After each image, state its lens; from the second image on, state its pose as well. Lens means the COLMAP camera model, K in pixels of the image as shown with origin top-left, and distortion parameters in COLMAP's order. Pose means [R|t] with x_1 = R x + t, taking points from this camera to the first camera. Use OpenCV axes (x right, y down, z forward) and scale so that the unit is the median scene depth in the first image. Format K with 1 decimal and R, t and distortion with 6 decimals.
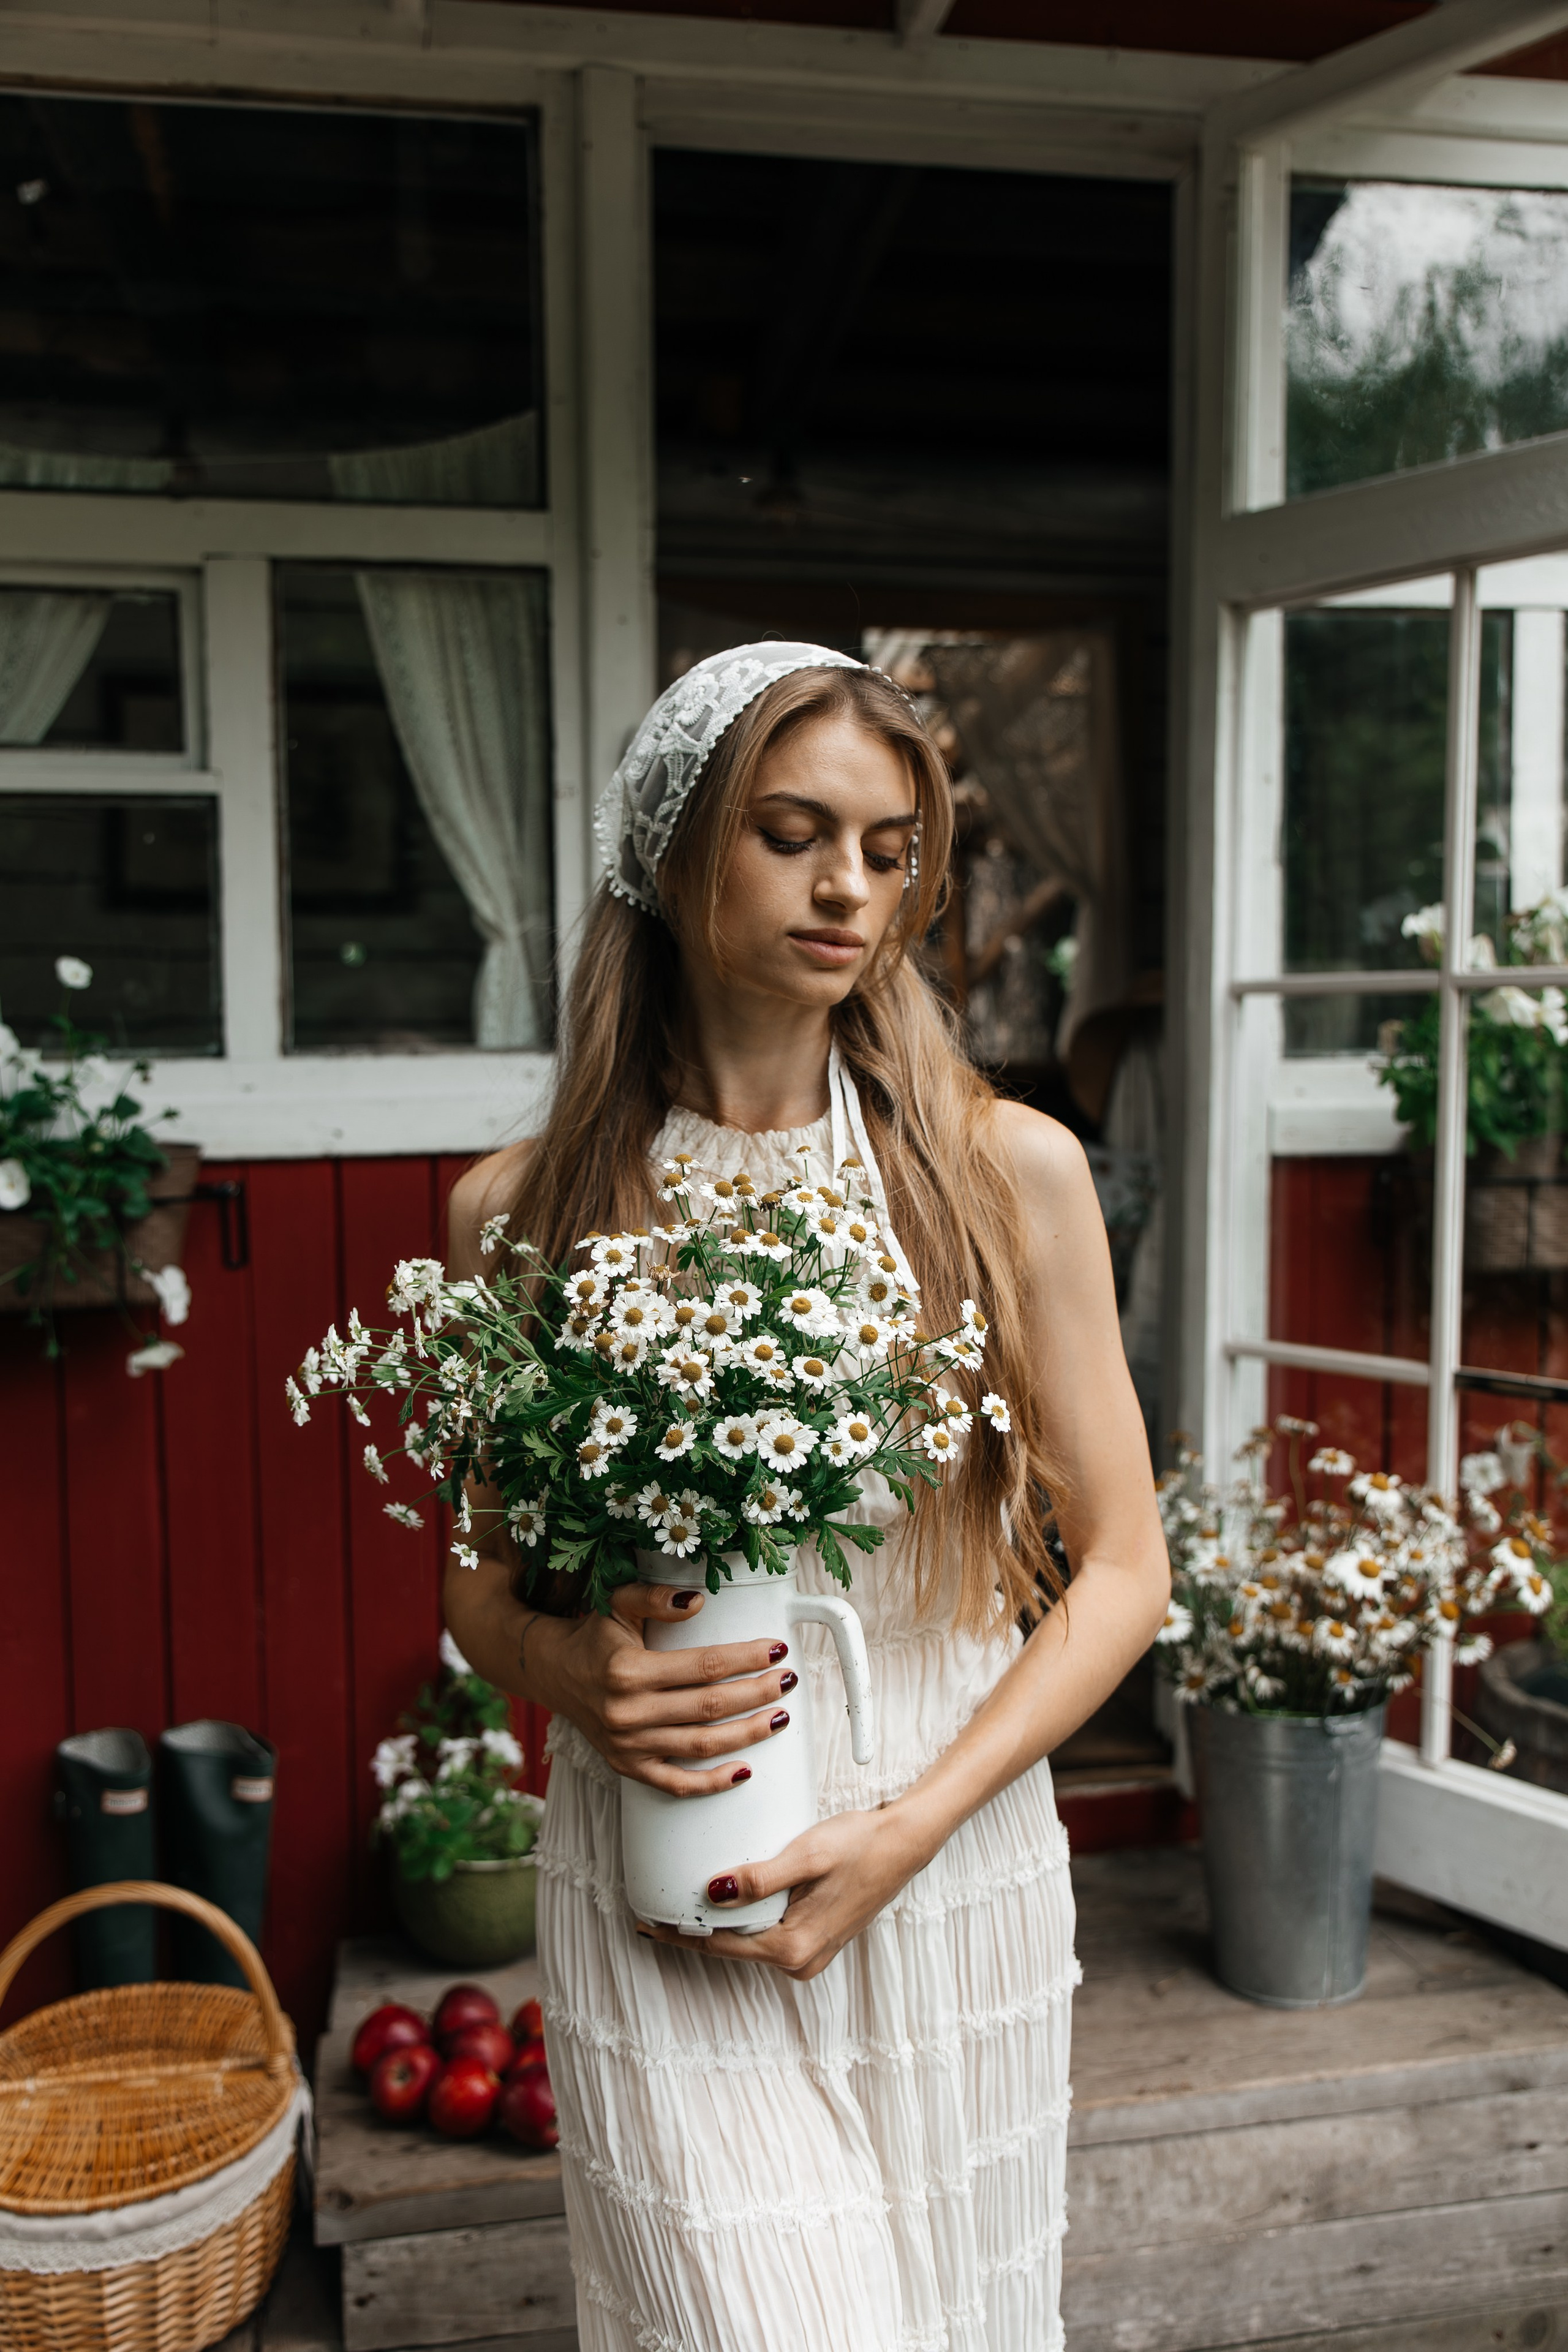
lens RADIAL K [[2051.3, 0, 785.6], [0, 2051.3, 1164.8], [0, 0, 1]] dist [0.012677, -0.024637]
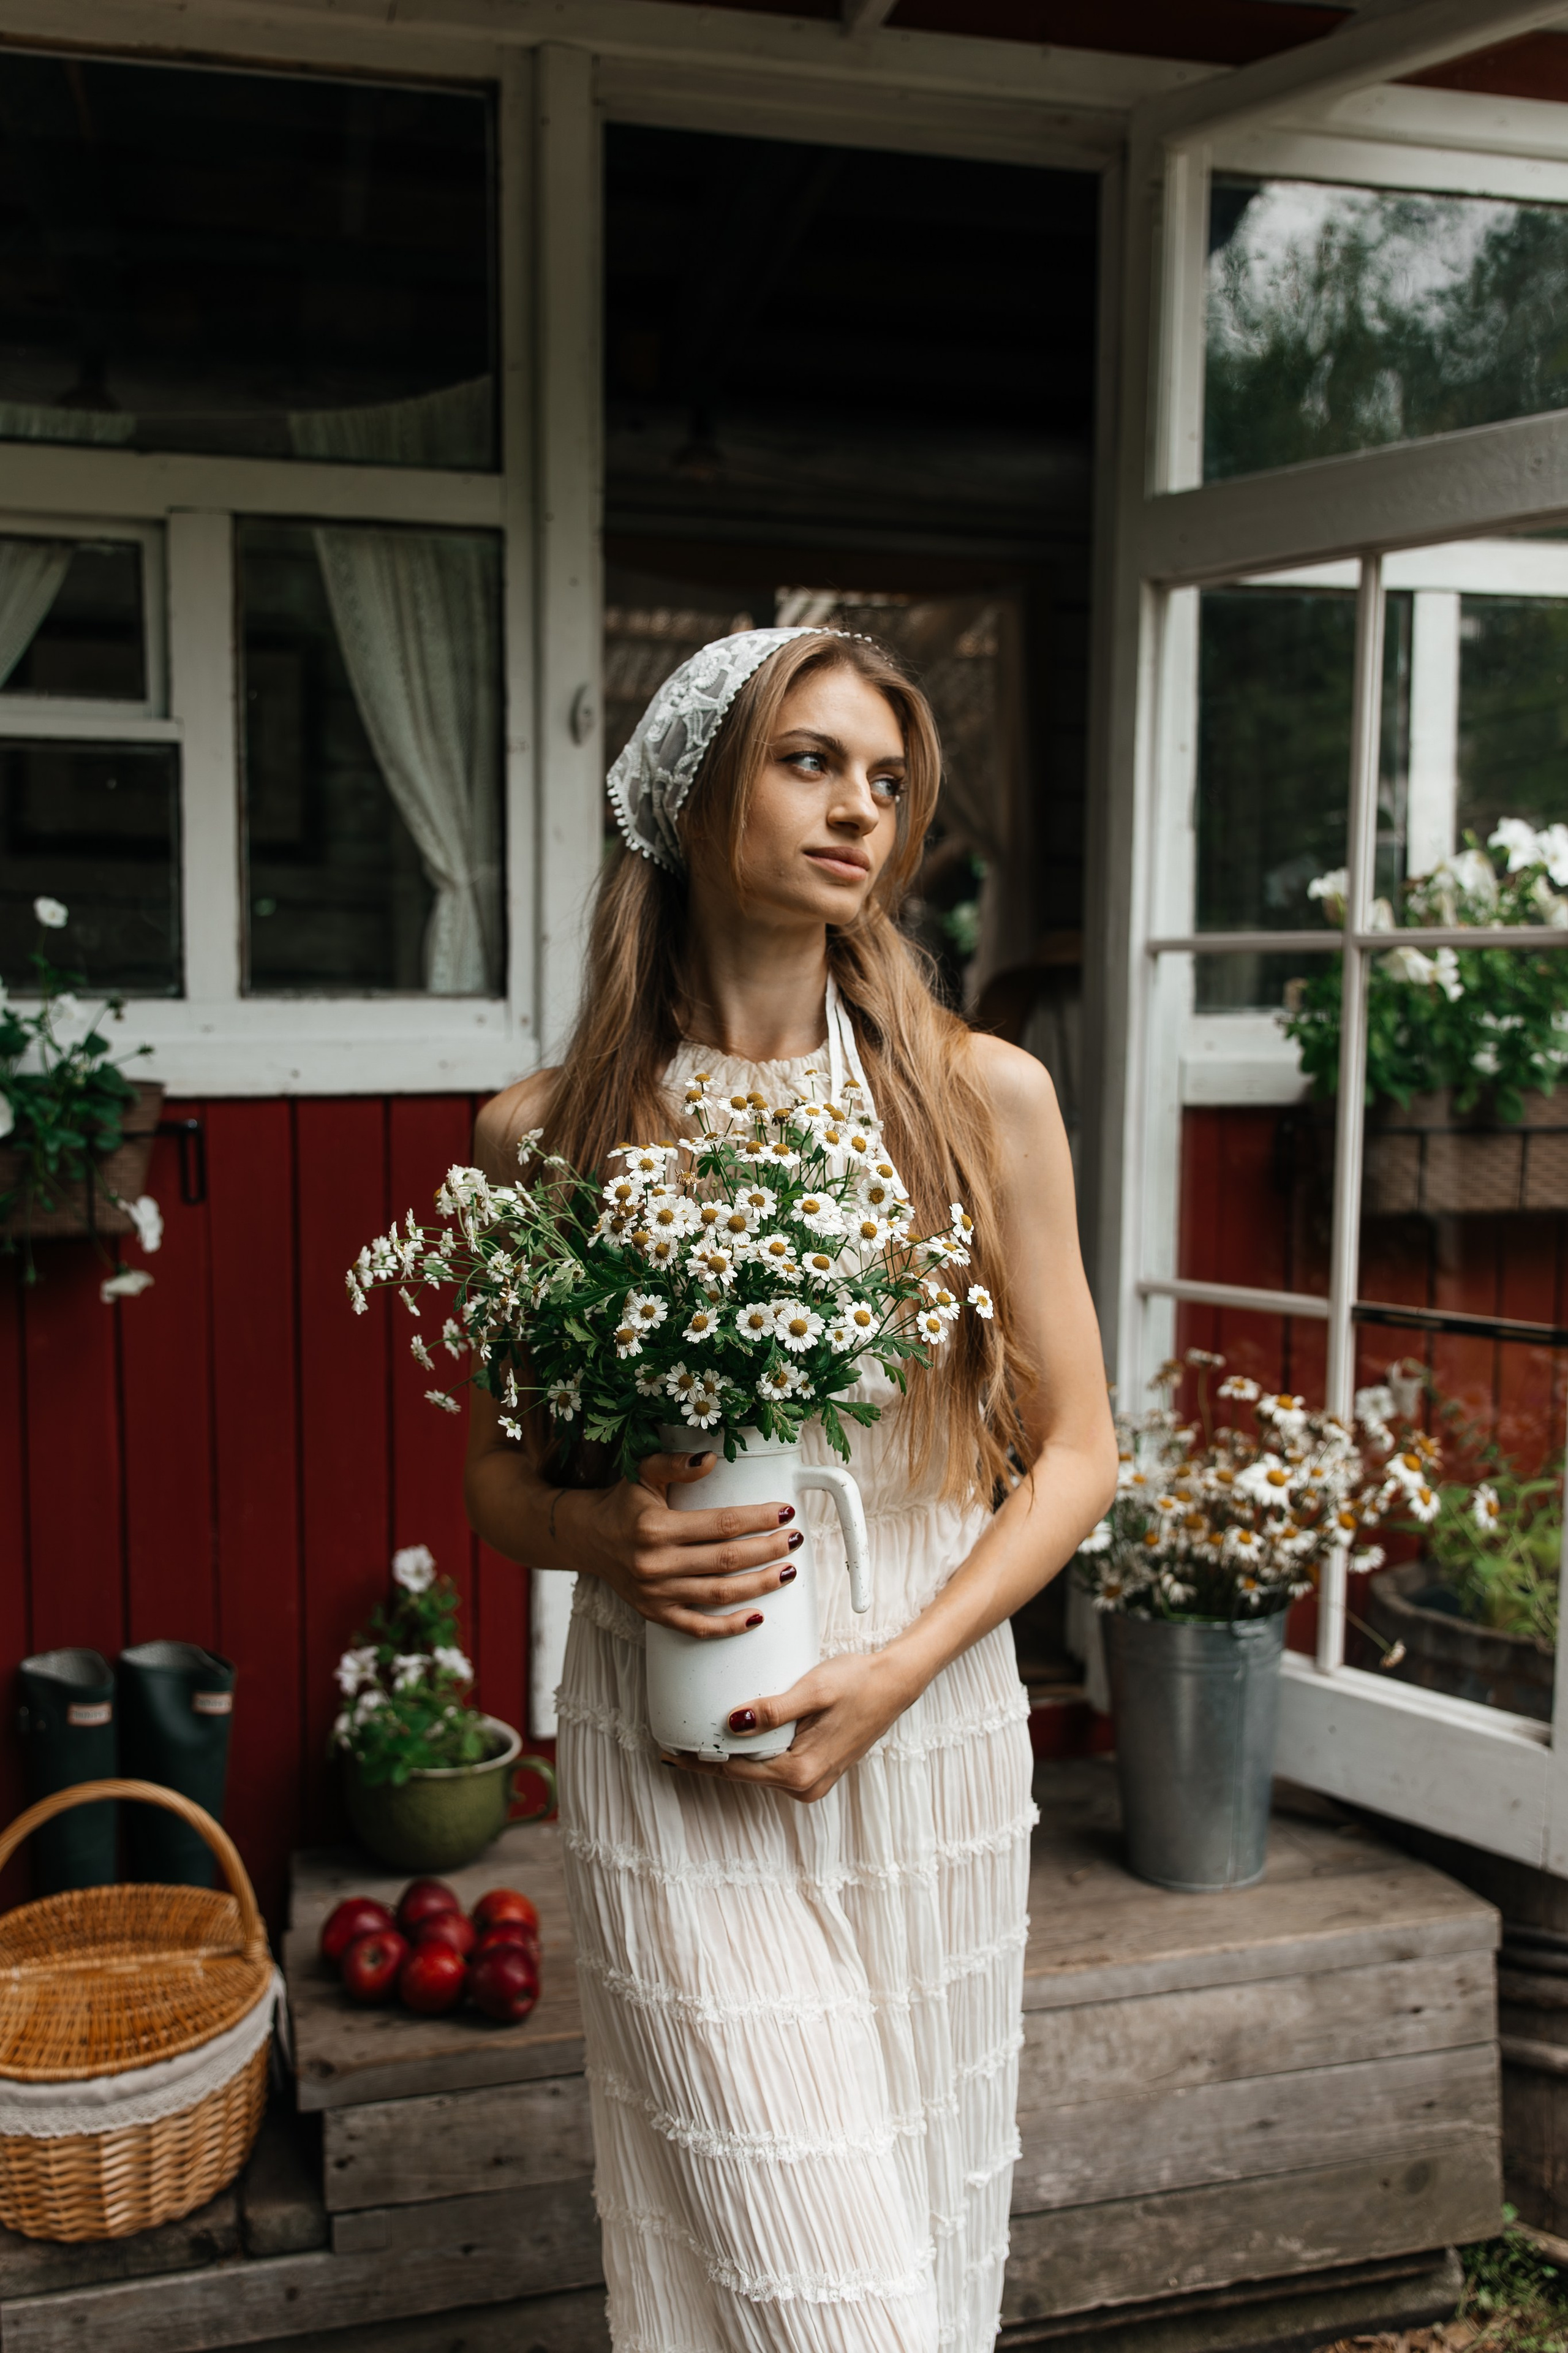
lens RADIAL K [[2123.7, 0, 784.0], [0, 2123.7, 1163.0], [0, 0, 1]] dist [0.005850, -0.001867]
pose [[0.997985, 0.007906, 0.062962, -0.045553], [-0.008778, 0.999869, 0.013576, 0.015401], [-0.062846, -0.014101, 0.997924, -0.097824]]
